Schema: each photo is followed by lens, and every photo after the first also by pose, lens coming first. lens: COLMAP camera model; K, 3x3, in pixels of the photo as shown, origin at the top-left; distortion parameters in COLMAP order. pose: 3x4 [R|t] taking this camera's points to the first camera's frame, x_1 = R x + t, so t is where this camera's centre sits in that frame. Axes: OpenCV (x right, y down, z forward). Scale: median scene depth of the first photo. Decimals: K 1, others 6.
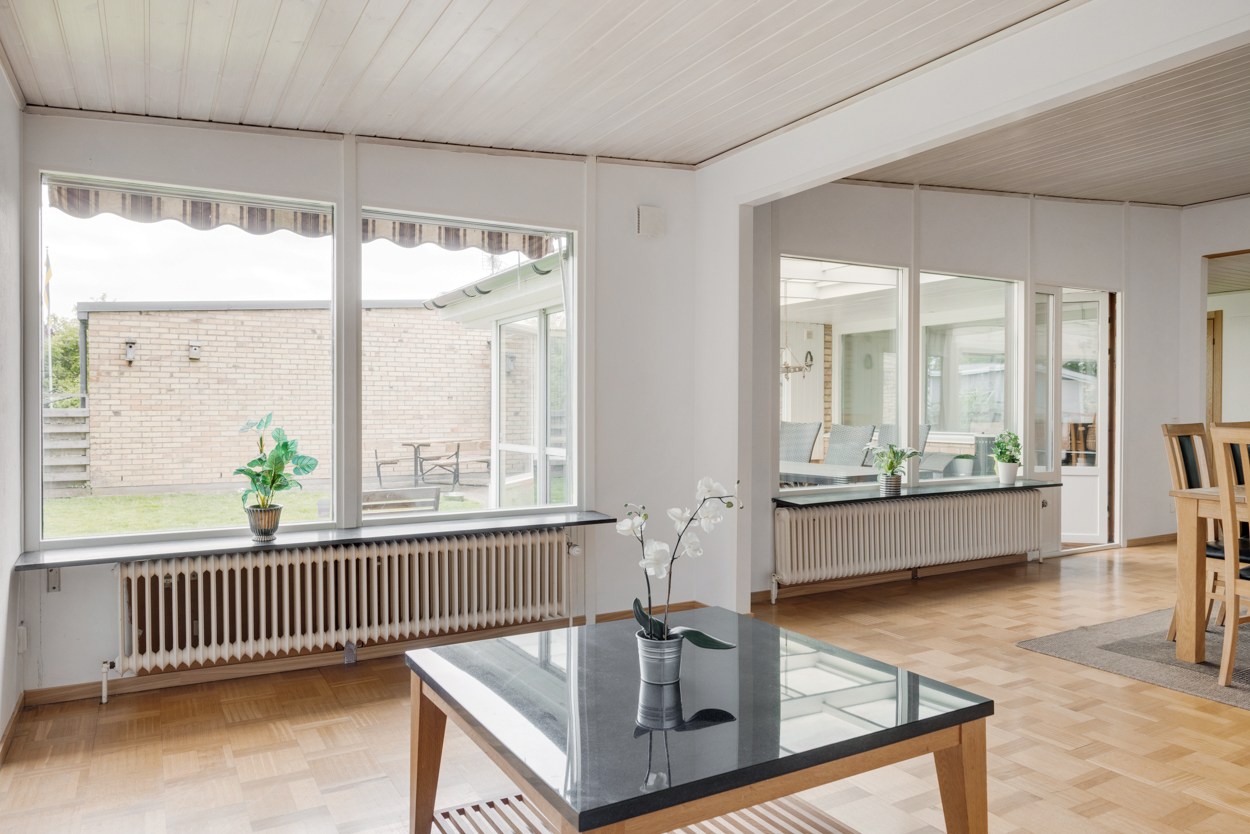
lens RADIAL K [[845.2, 0, 628.7], [0, 845.2, 418.8], [0, 0, 1]] dist [0.001155, 0.004732]
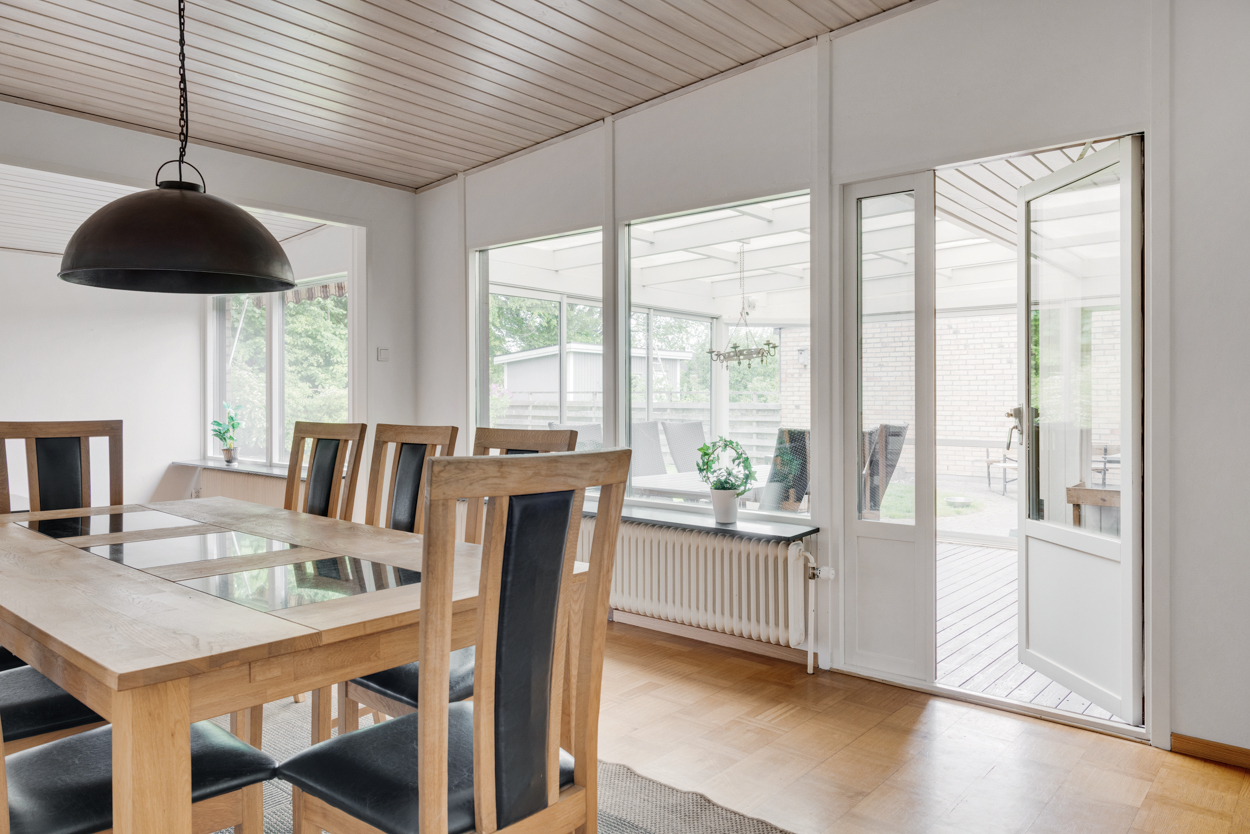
lens RADIAL K [[845.2, 0, 628.7], [0, 845.2, 418.8], [0, 0, 1]] dist [0.001155, 0.004732]
pose [[0.321435, 0.021064, -0.946697, 0.471296], [-0.018064, 0.999707, 0.016110, -0.004266], [0.946759, 0.011923, 0.321721, 0.338859]]
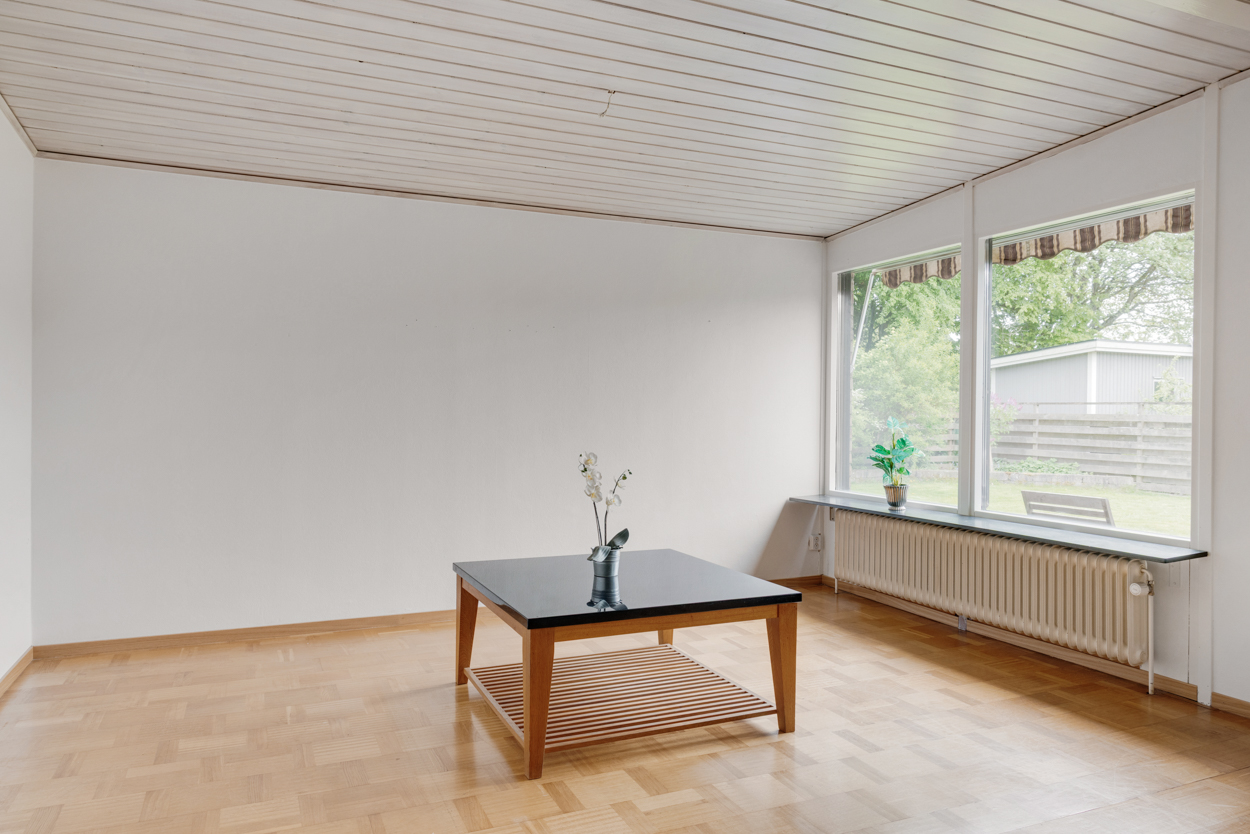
lens RADIAL K [[845.2, 0, 628.7], [0, 845.2, 418.8], [0, 0, 1]] dist [0.001155, 0.004732]
pose [[-0.109104, 0.008682, -0.993992, 0.303352], [-0.020863, 0.999722, 0.011022, -0.003048], [0.993811, 0.021940, -0.108892, 0.224195]]
